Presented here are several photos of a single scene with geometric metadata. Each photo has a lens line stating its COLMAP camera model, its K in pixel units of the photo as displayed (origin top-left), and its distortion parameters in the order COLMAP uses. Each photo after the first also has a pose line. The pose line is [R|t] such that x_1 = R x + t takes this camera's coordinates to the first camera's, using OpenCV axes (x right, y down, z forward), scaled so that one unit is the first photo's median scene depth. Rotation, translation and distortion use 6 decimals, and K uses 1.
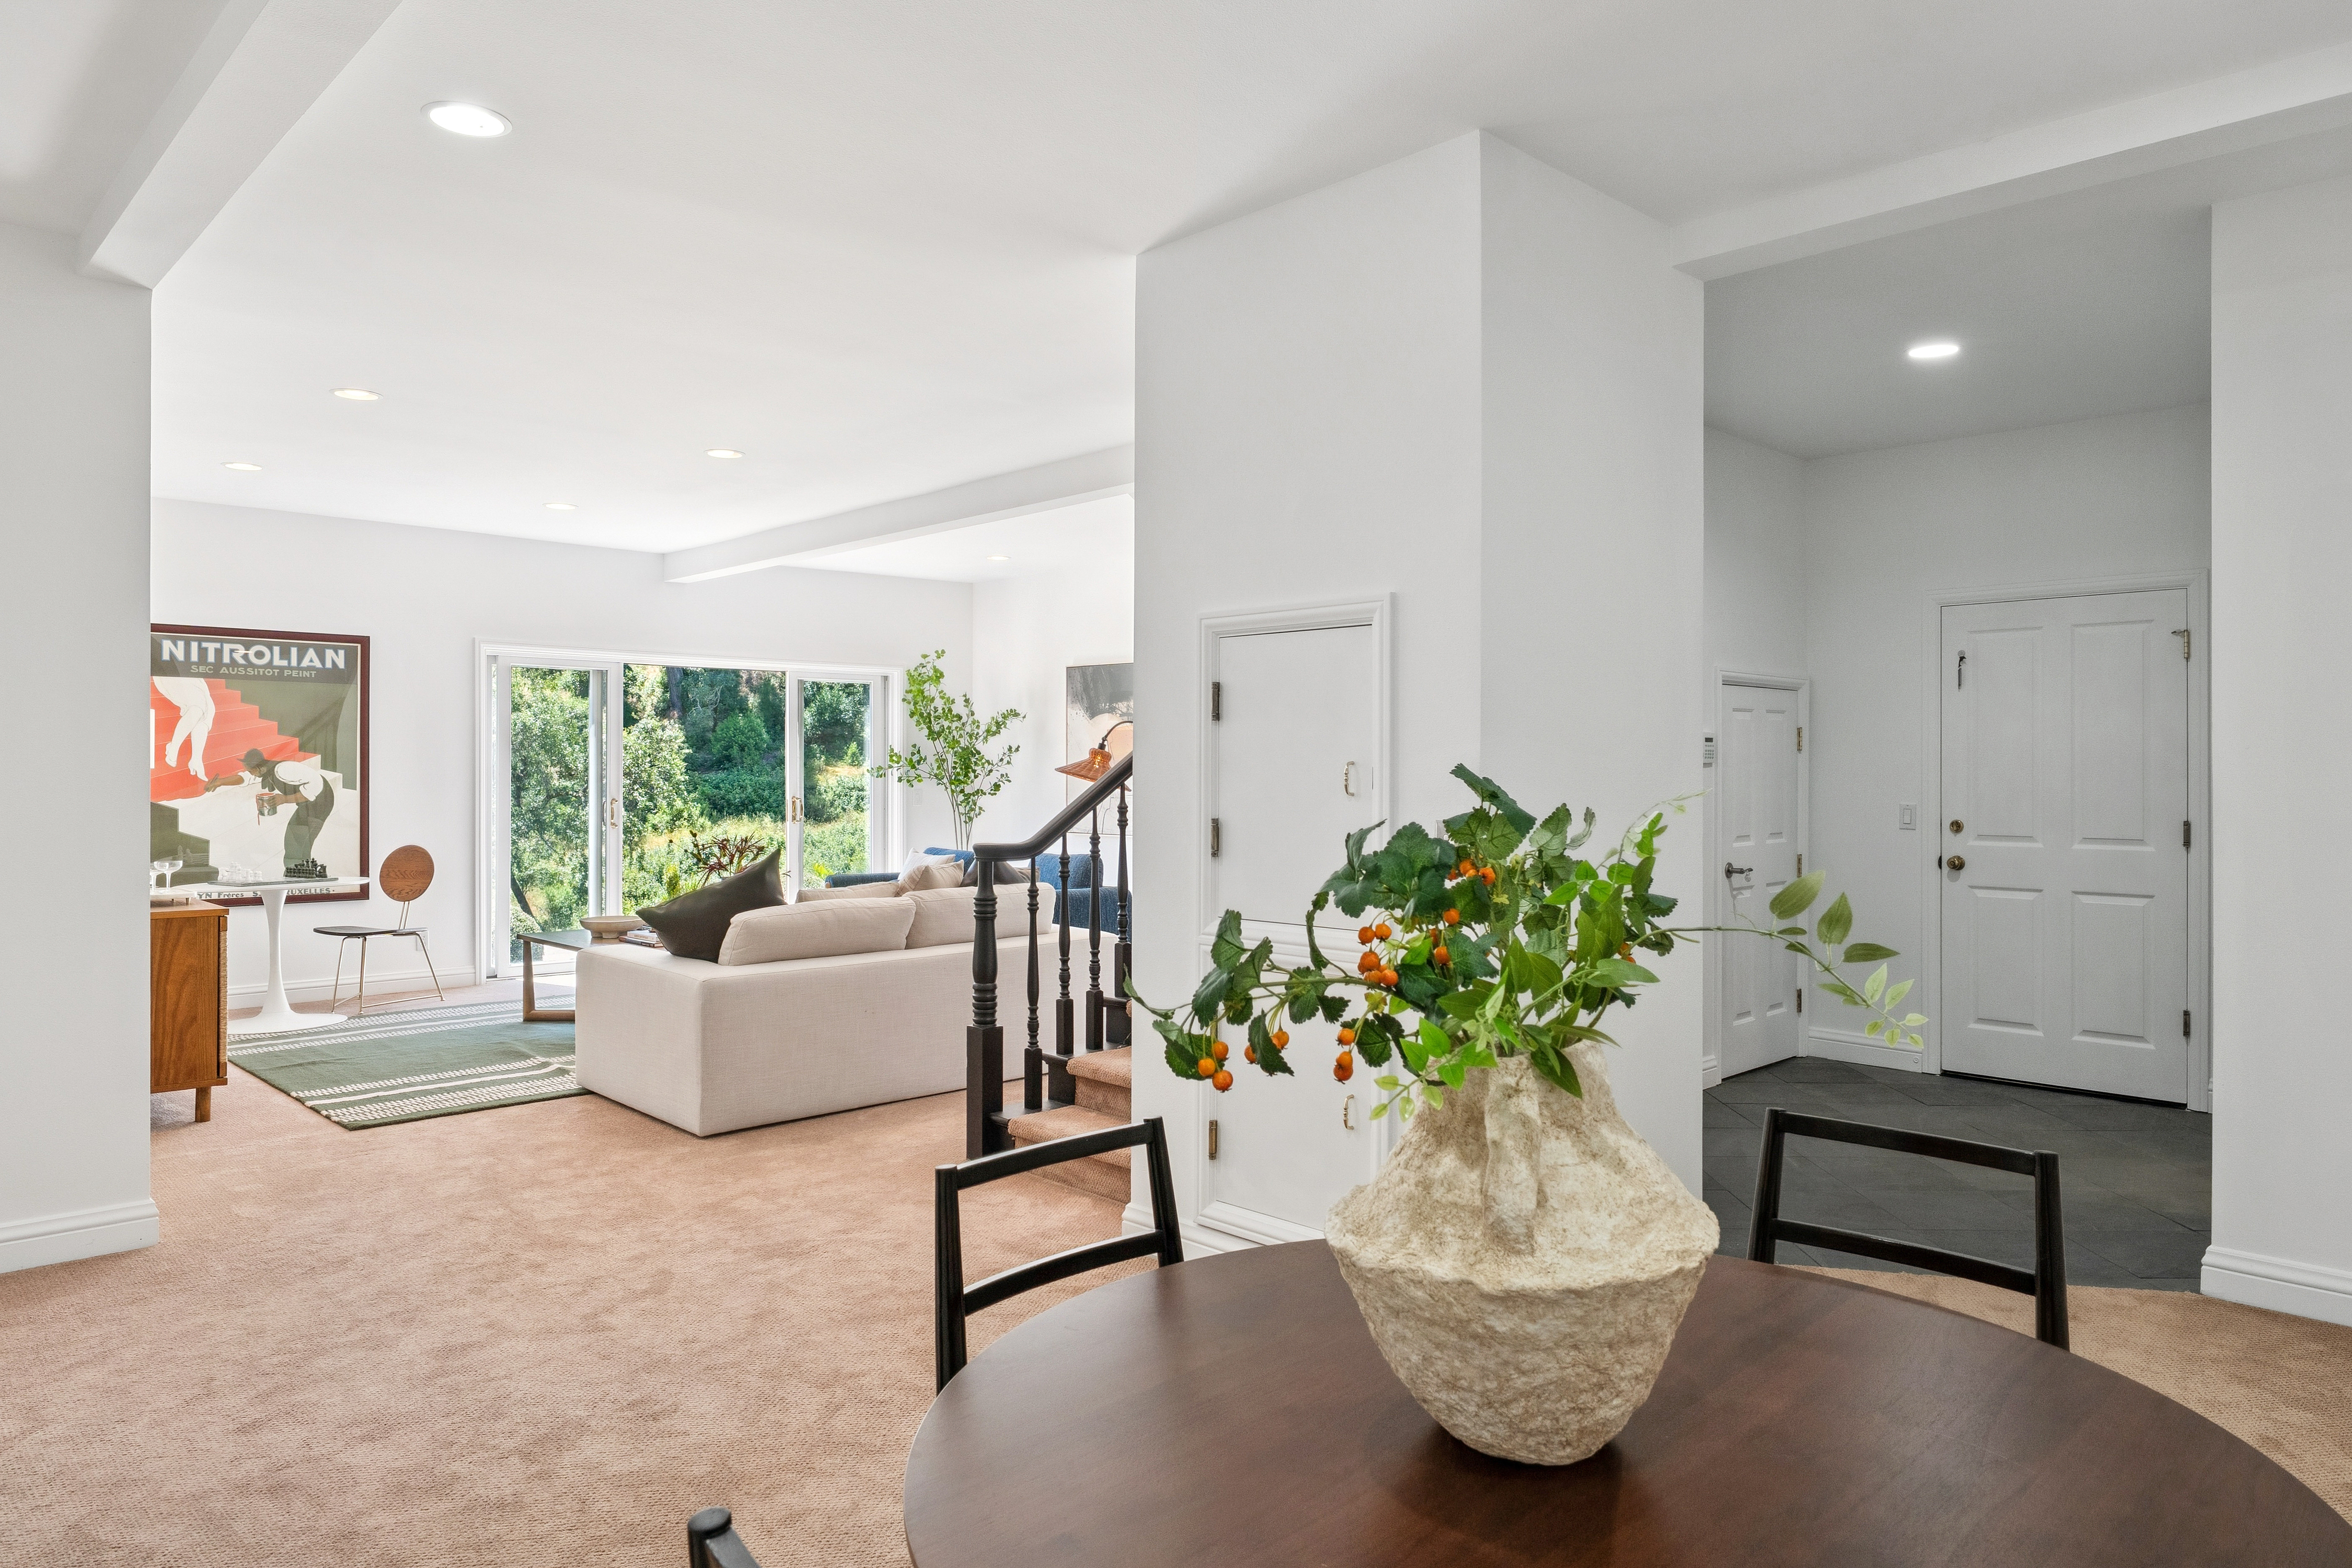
lens RADIAL K [[1480.9, 0, 1175.8], [0, 1480.9, 773.9], [0, 0, 1]] dist [-0.004055, -0.002488]
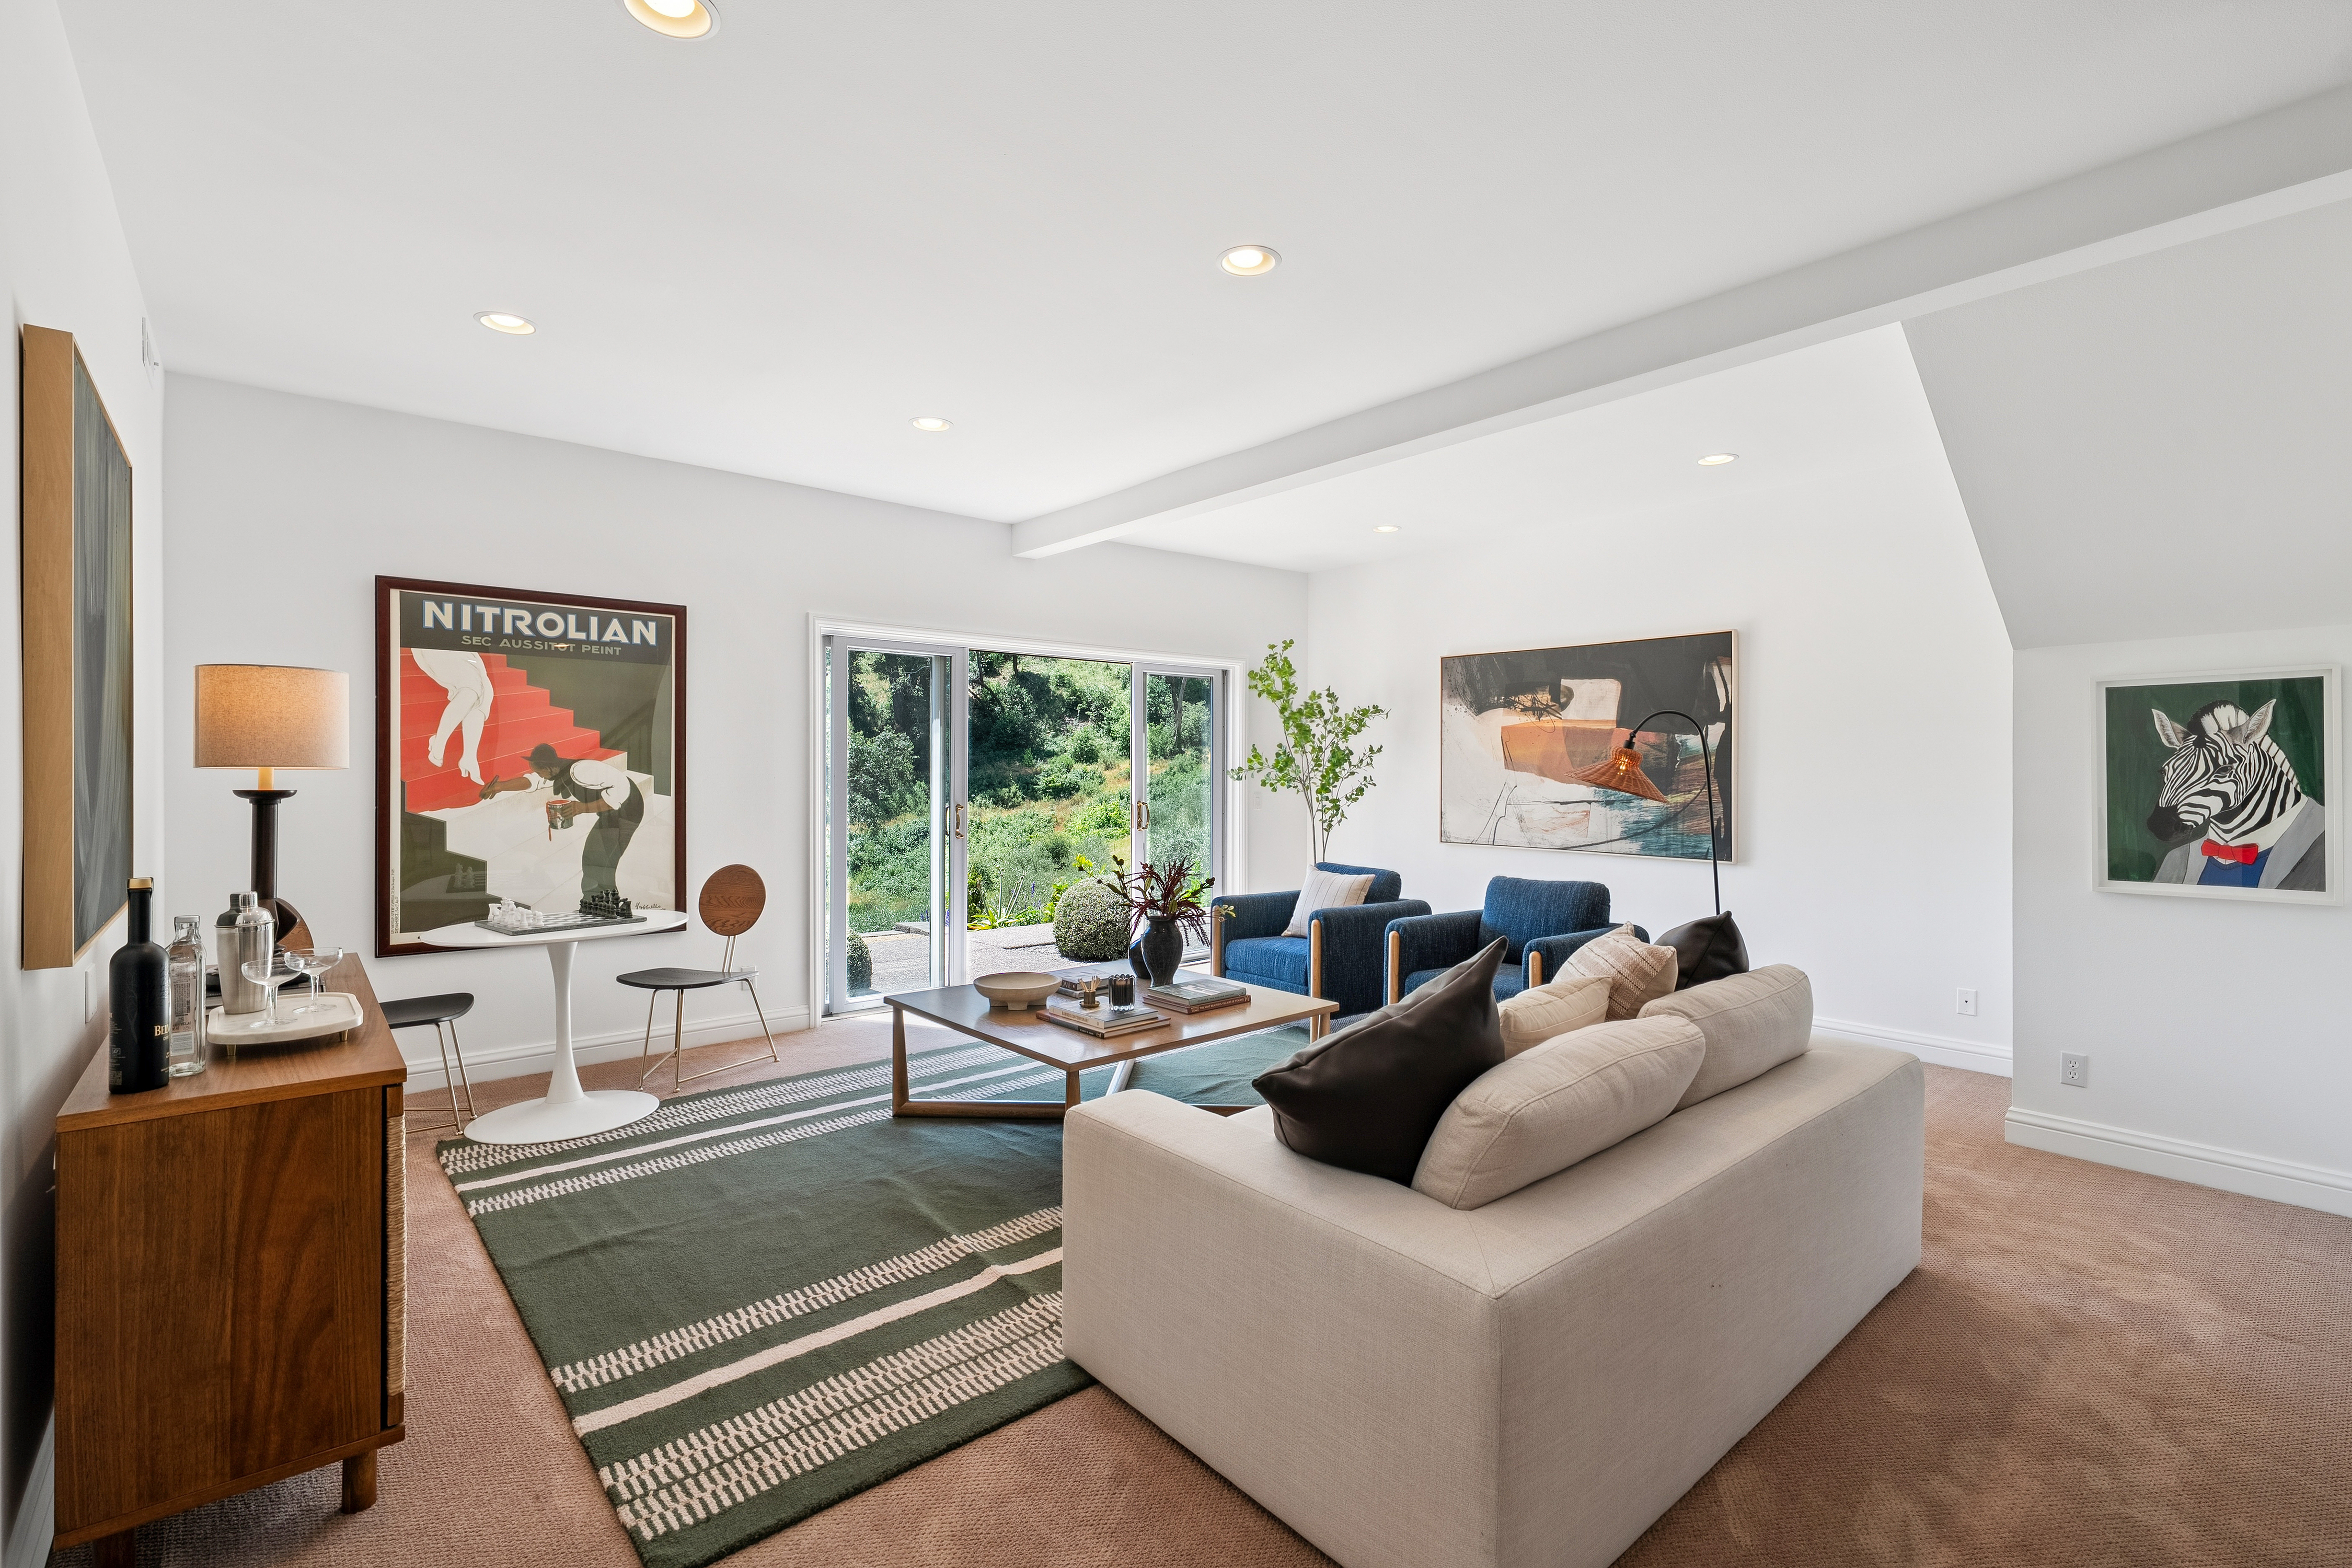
lens RADIAL K [[1067.8, 0, 1176.0], [0, 1067.8, 784.0], [0, 0, 1]] dist [0.001735, 0.000127]
pose [[0.997896, 0.003775, -0.064726, -0.250658], [-0.003106, 0.999941, 0.010420, -0.002664], [0.064762, -0.010197, 0.997849, 0.453242]]
